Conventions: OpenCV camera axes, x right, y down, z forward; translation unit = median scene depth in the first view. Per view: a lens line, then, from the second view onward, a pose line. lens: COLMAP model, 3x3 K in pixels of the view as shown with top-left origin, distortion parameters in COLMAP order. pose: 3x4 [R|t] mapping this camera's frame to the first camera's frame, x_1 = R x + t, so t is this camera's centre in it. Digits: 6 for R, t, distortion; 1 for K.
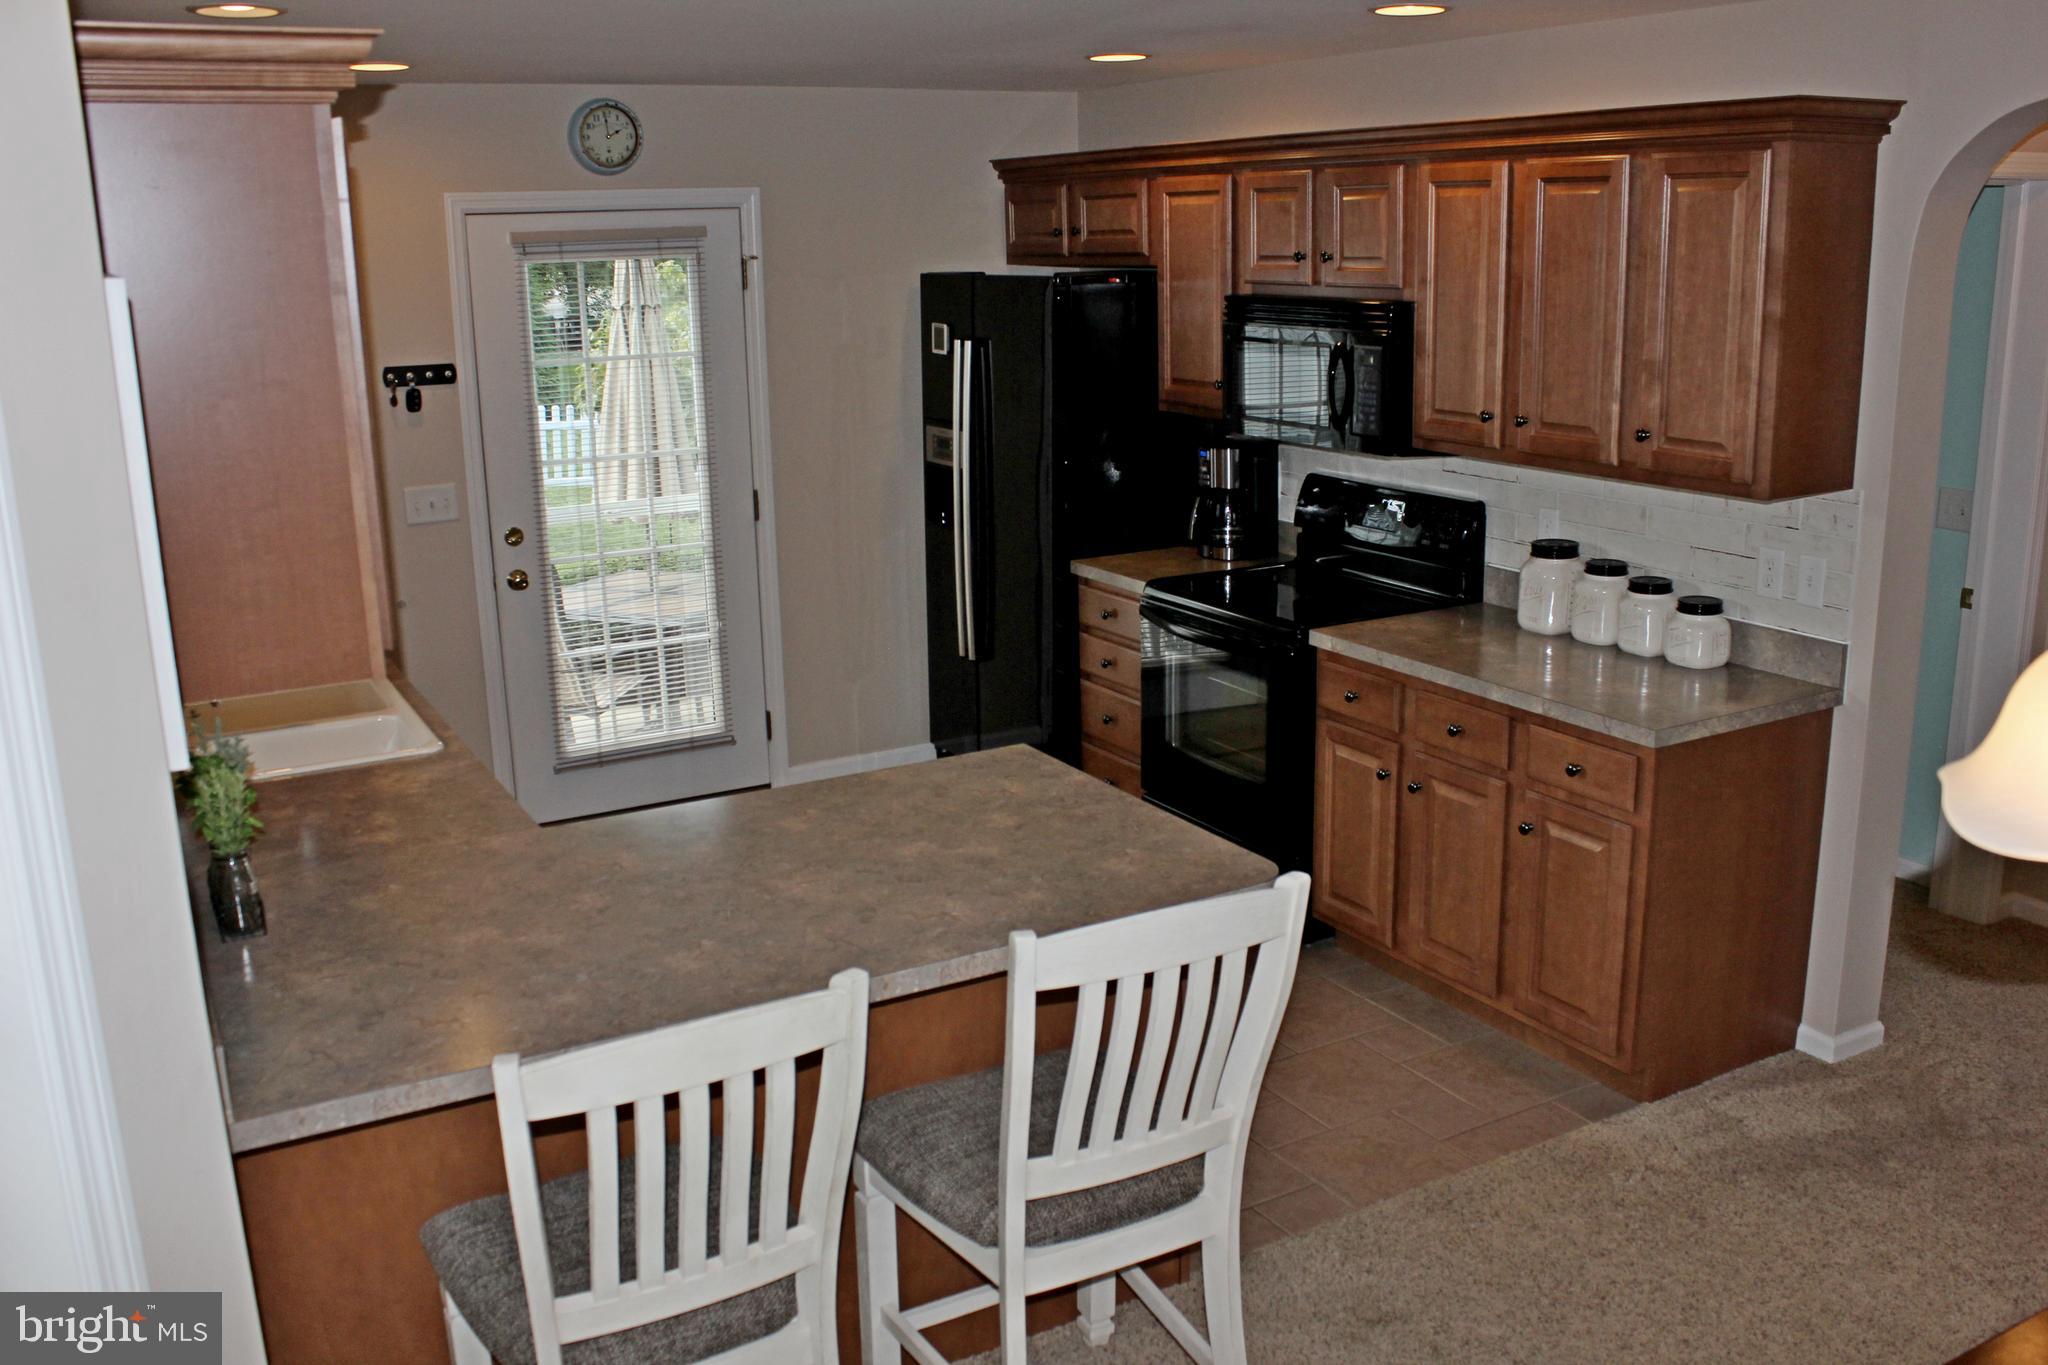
lens RADIAL K [[1743.0, 0, 1076.1], [0, 1743.0, 694.0], [0, 0, 1]] dist [-0.153945, 0.107265]
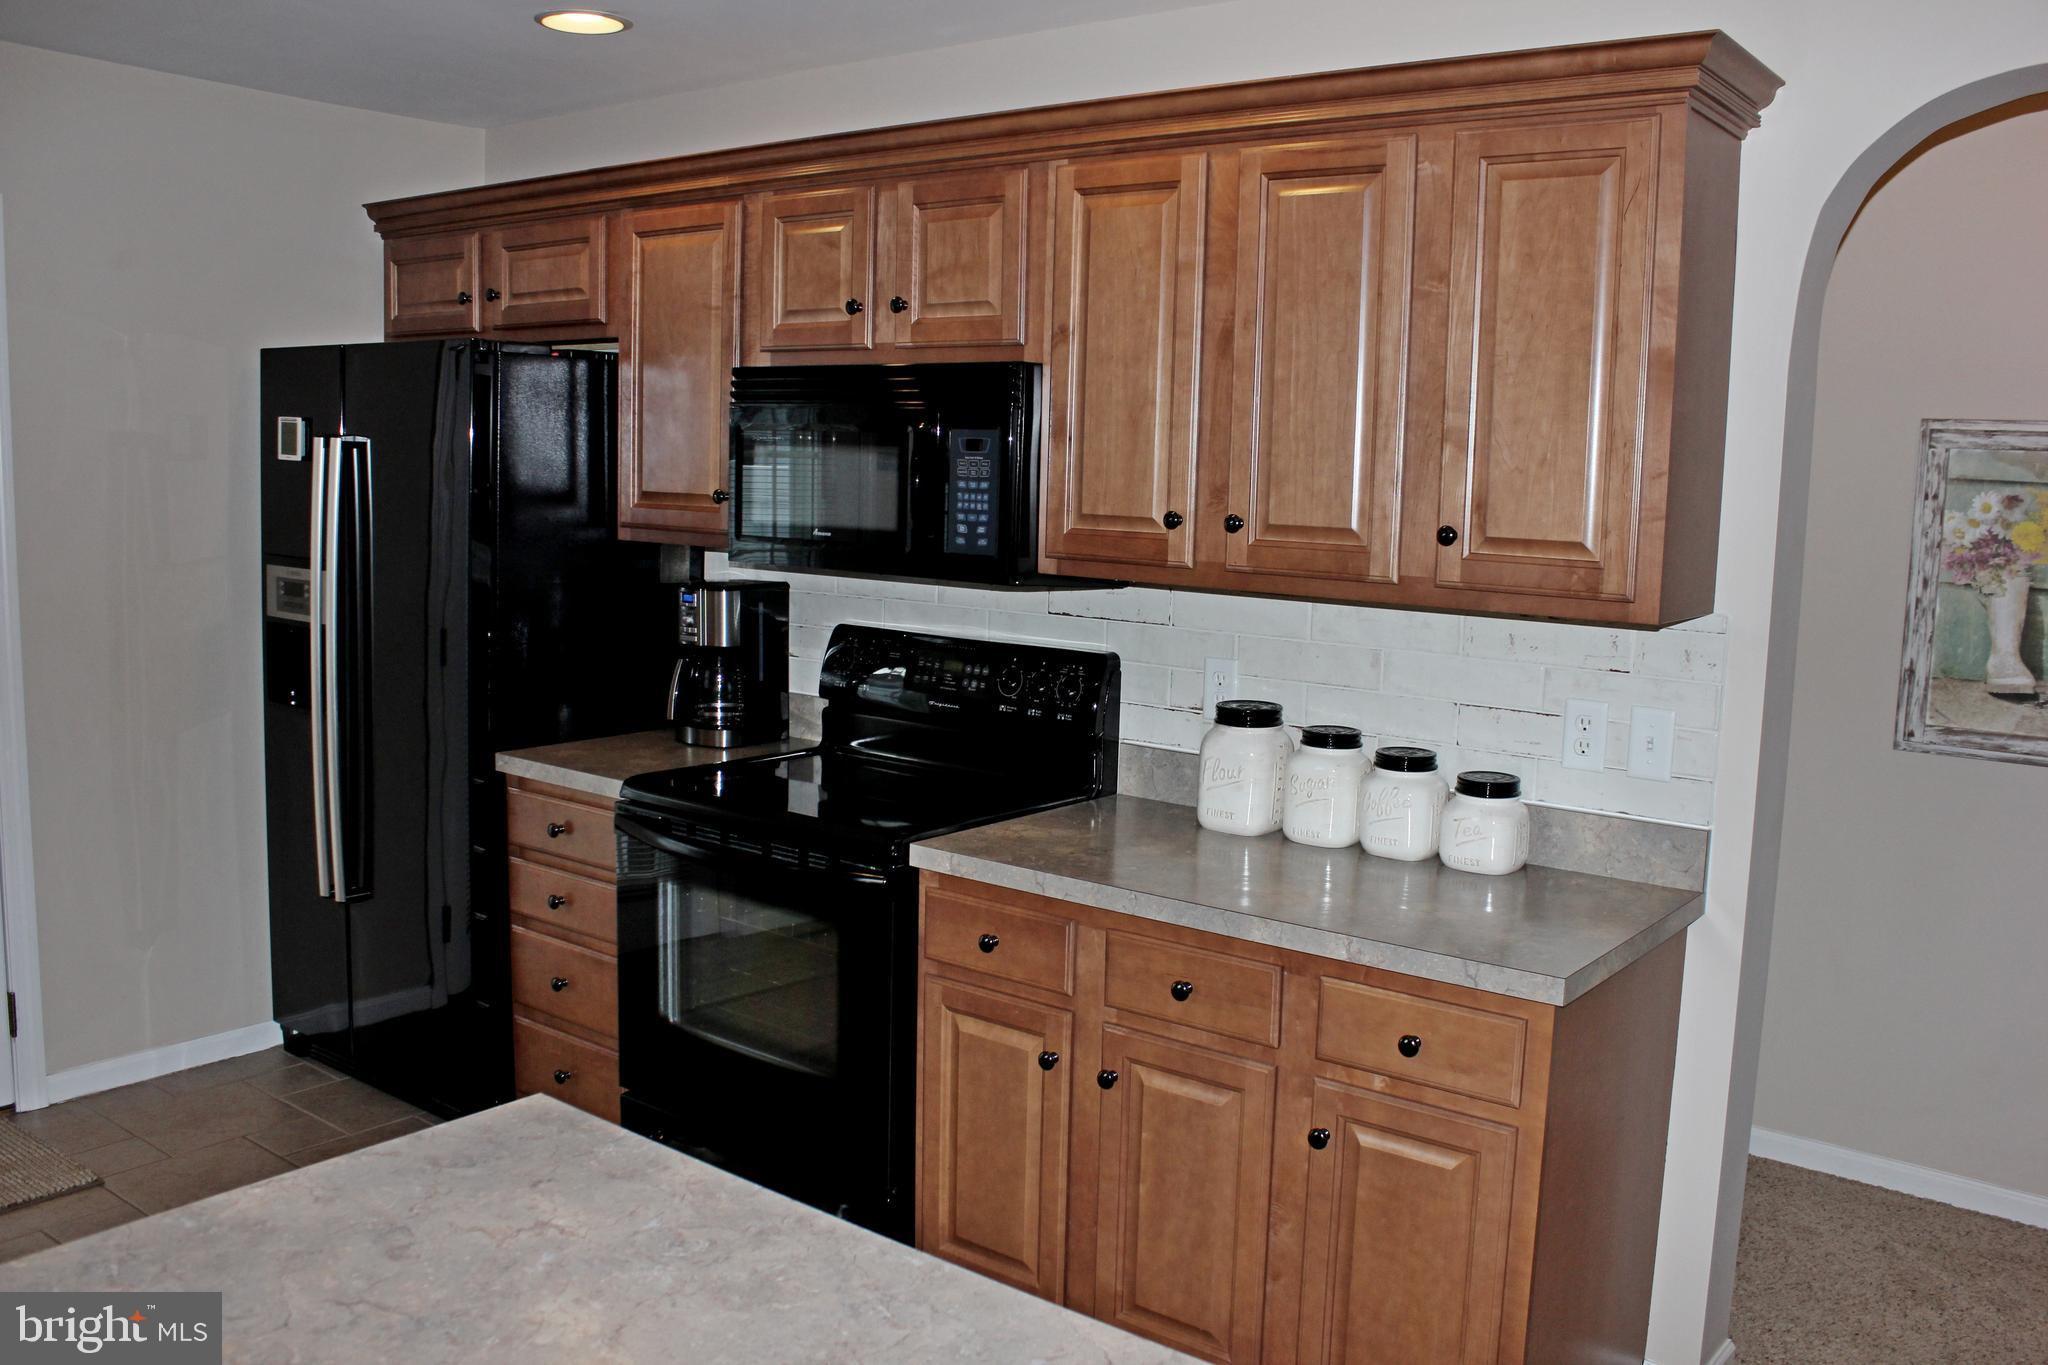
lens RADIAL K [[1743.0, 0, 1076.1], [0, 1743.0, 694.0], [0, 0, 1]] dist [-0.153945, 0.107265]
pose [[0.928118, -0.009099, 0.372175, -0.053259], [0.052267, 0.992985, -0.106063, -0.020204], [-0.368599, 0.117891, 0.922083, 0.365062]]
